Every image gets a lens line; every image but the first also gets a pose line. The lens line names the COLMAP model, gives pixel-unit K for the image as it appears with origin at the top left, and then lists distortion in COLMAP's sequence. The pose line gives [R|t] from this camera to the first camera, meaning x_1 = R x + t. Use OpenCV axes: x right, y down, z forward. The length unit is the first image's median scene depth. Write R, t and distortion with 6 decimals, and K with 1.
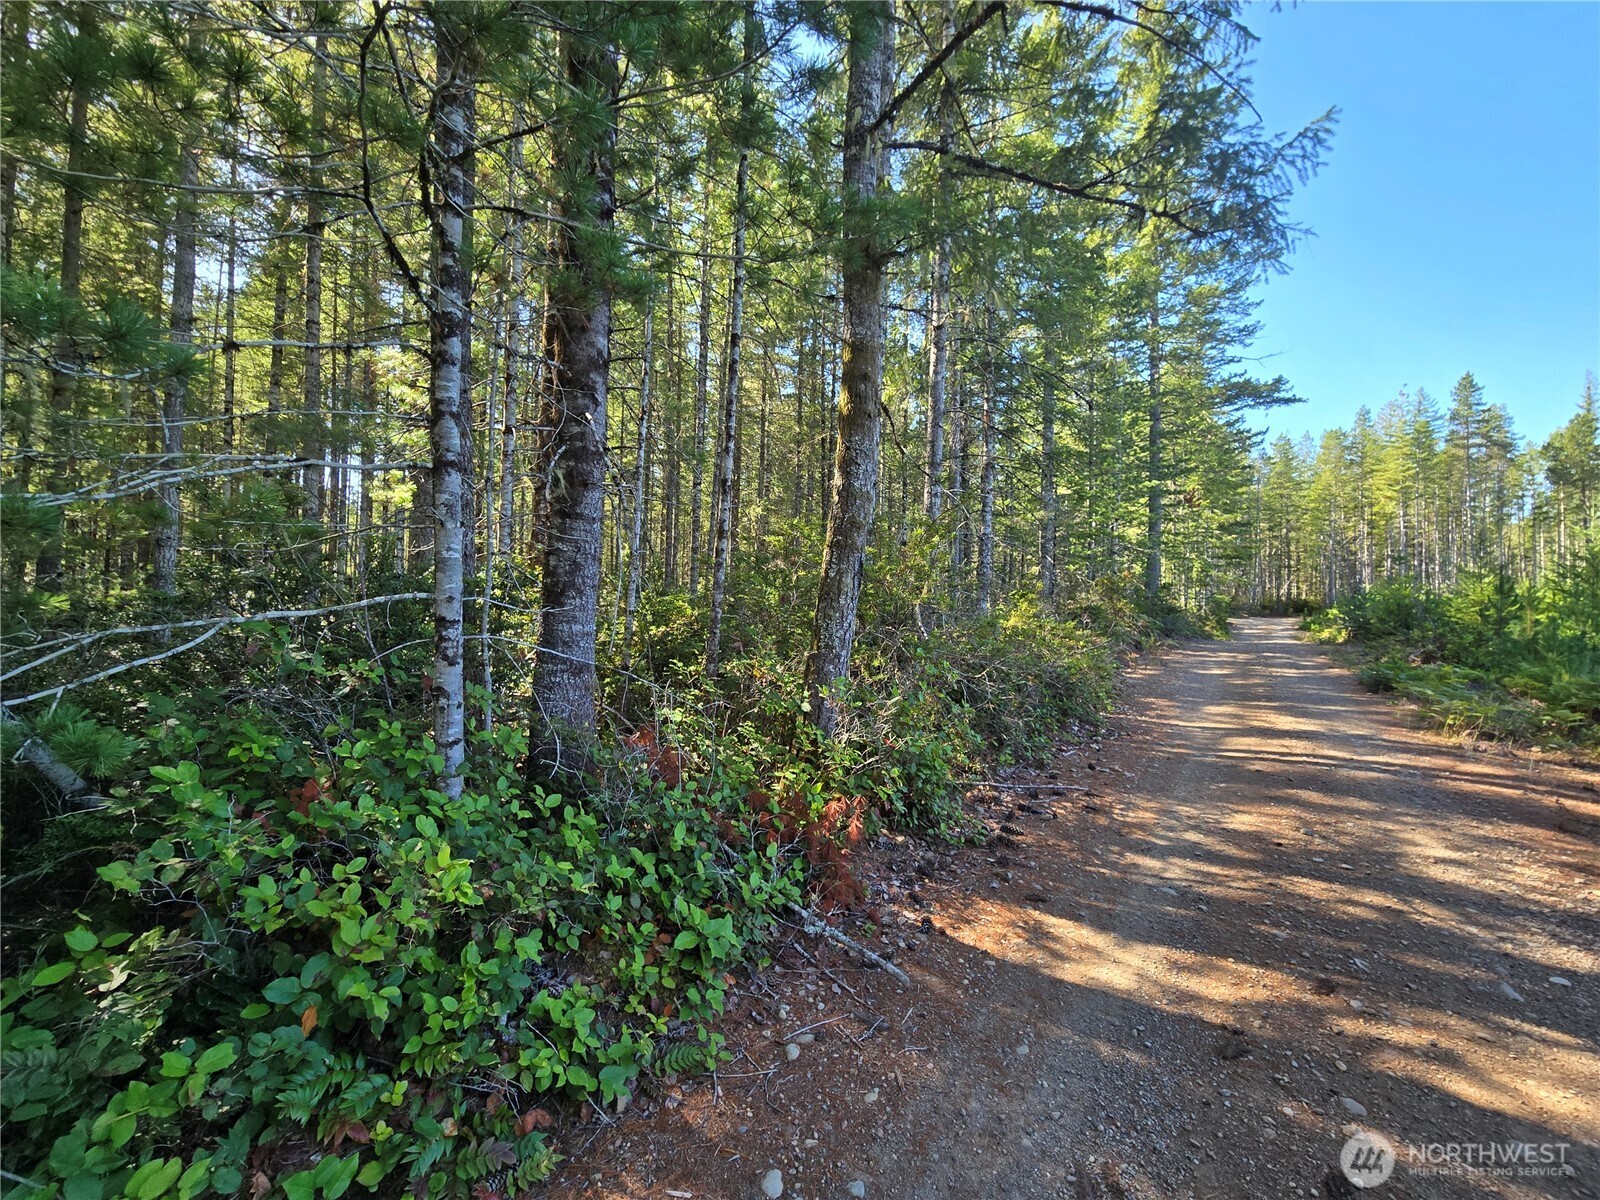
lens RADIAL K [[642.2, 0, 800.0], [0, 642.2, 600.0], [0, 0, 1]] dist [-0.000007, -0.000388]
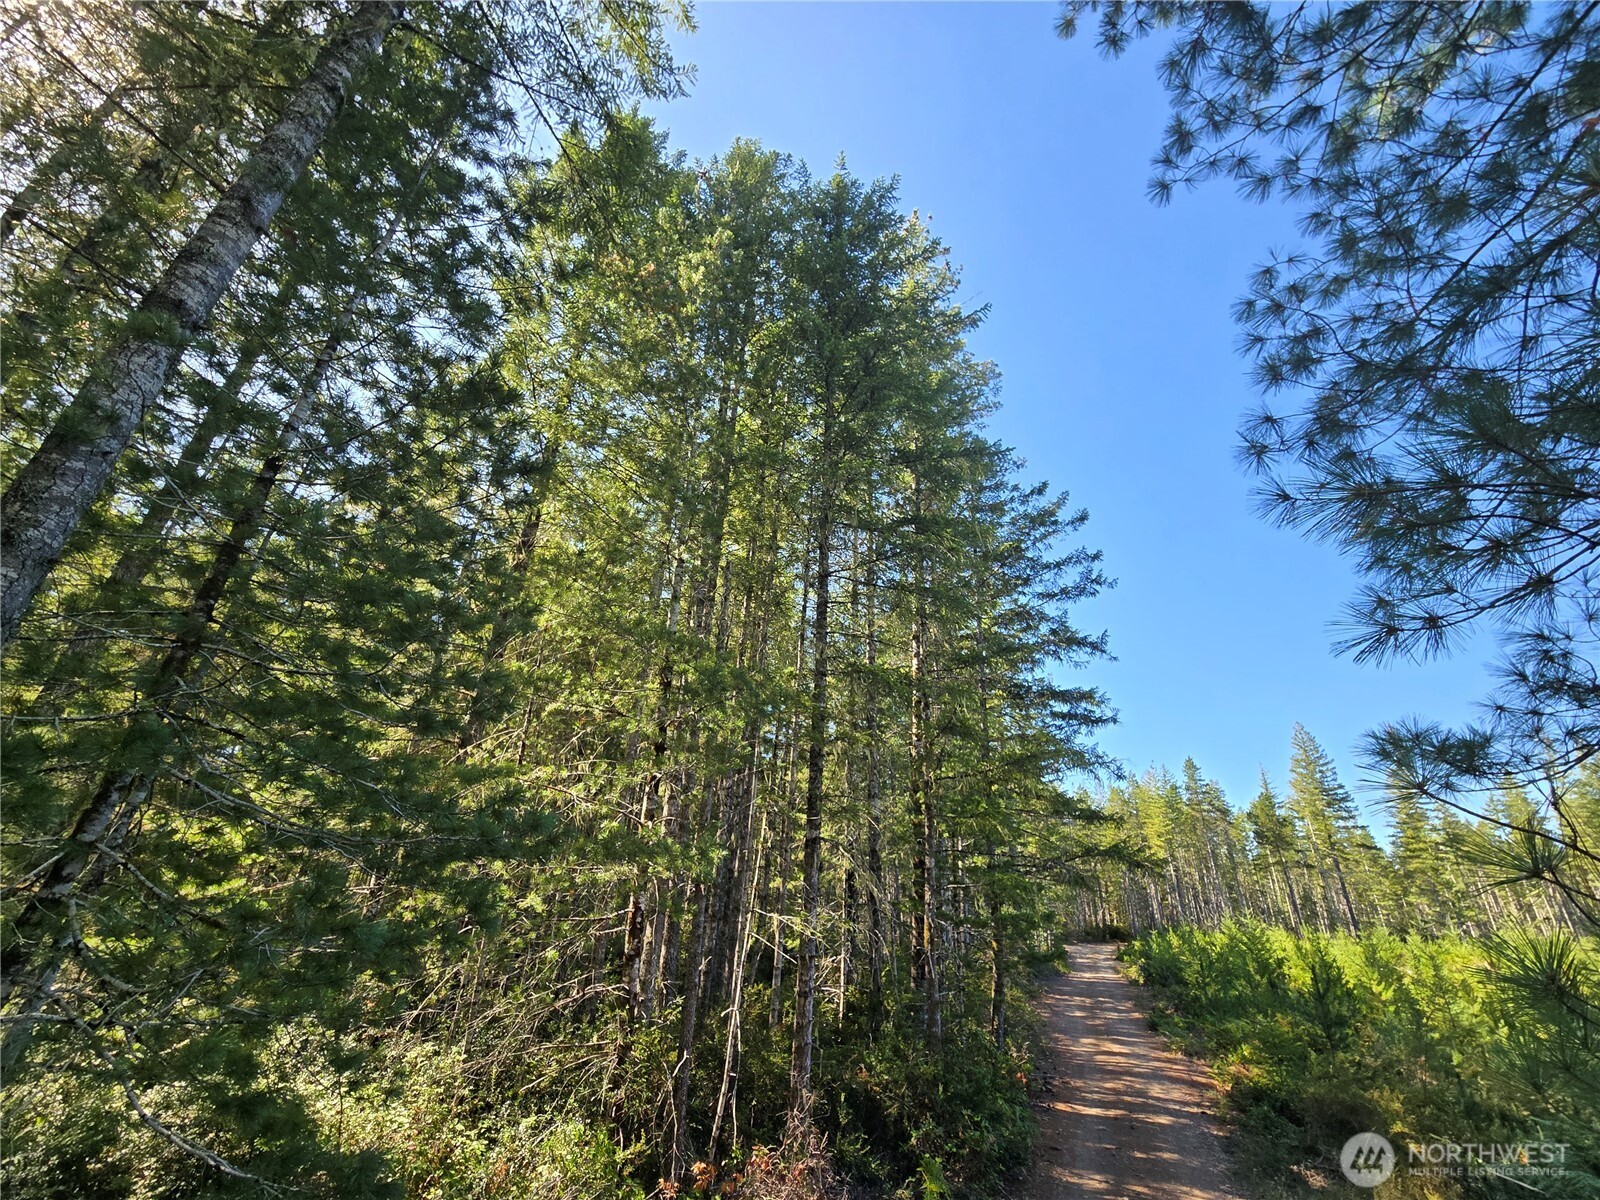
lens RADIAL K [[642.2, 0, 800.0], [0, 642.2, 600.0], [0, 0, 1]] dist [-0.000007, -0.000388]
pose [[0.968577, 0.141987, 0.204202, -0.142228], [-0.044759, 0.907135, -0.418454, -0.034430], [-0.244654, 0.396165, 0.884985, -0.191424]]
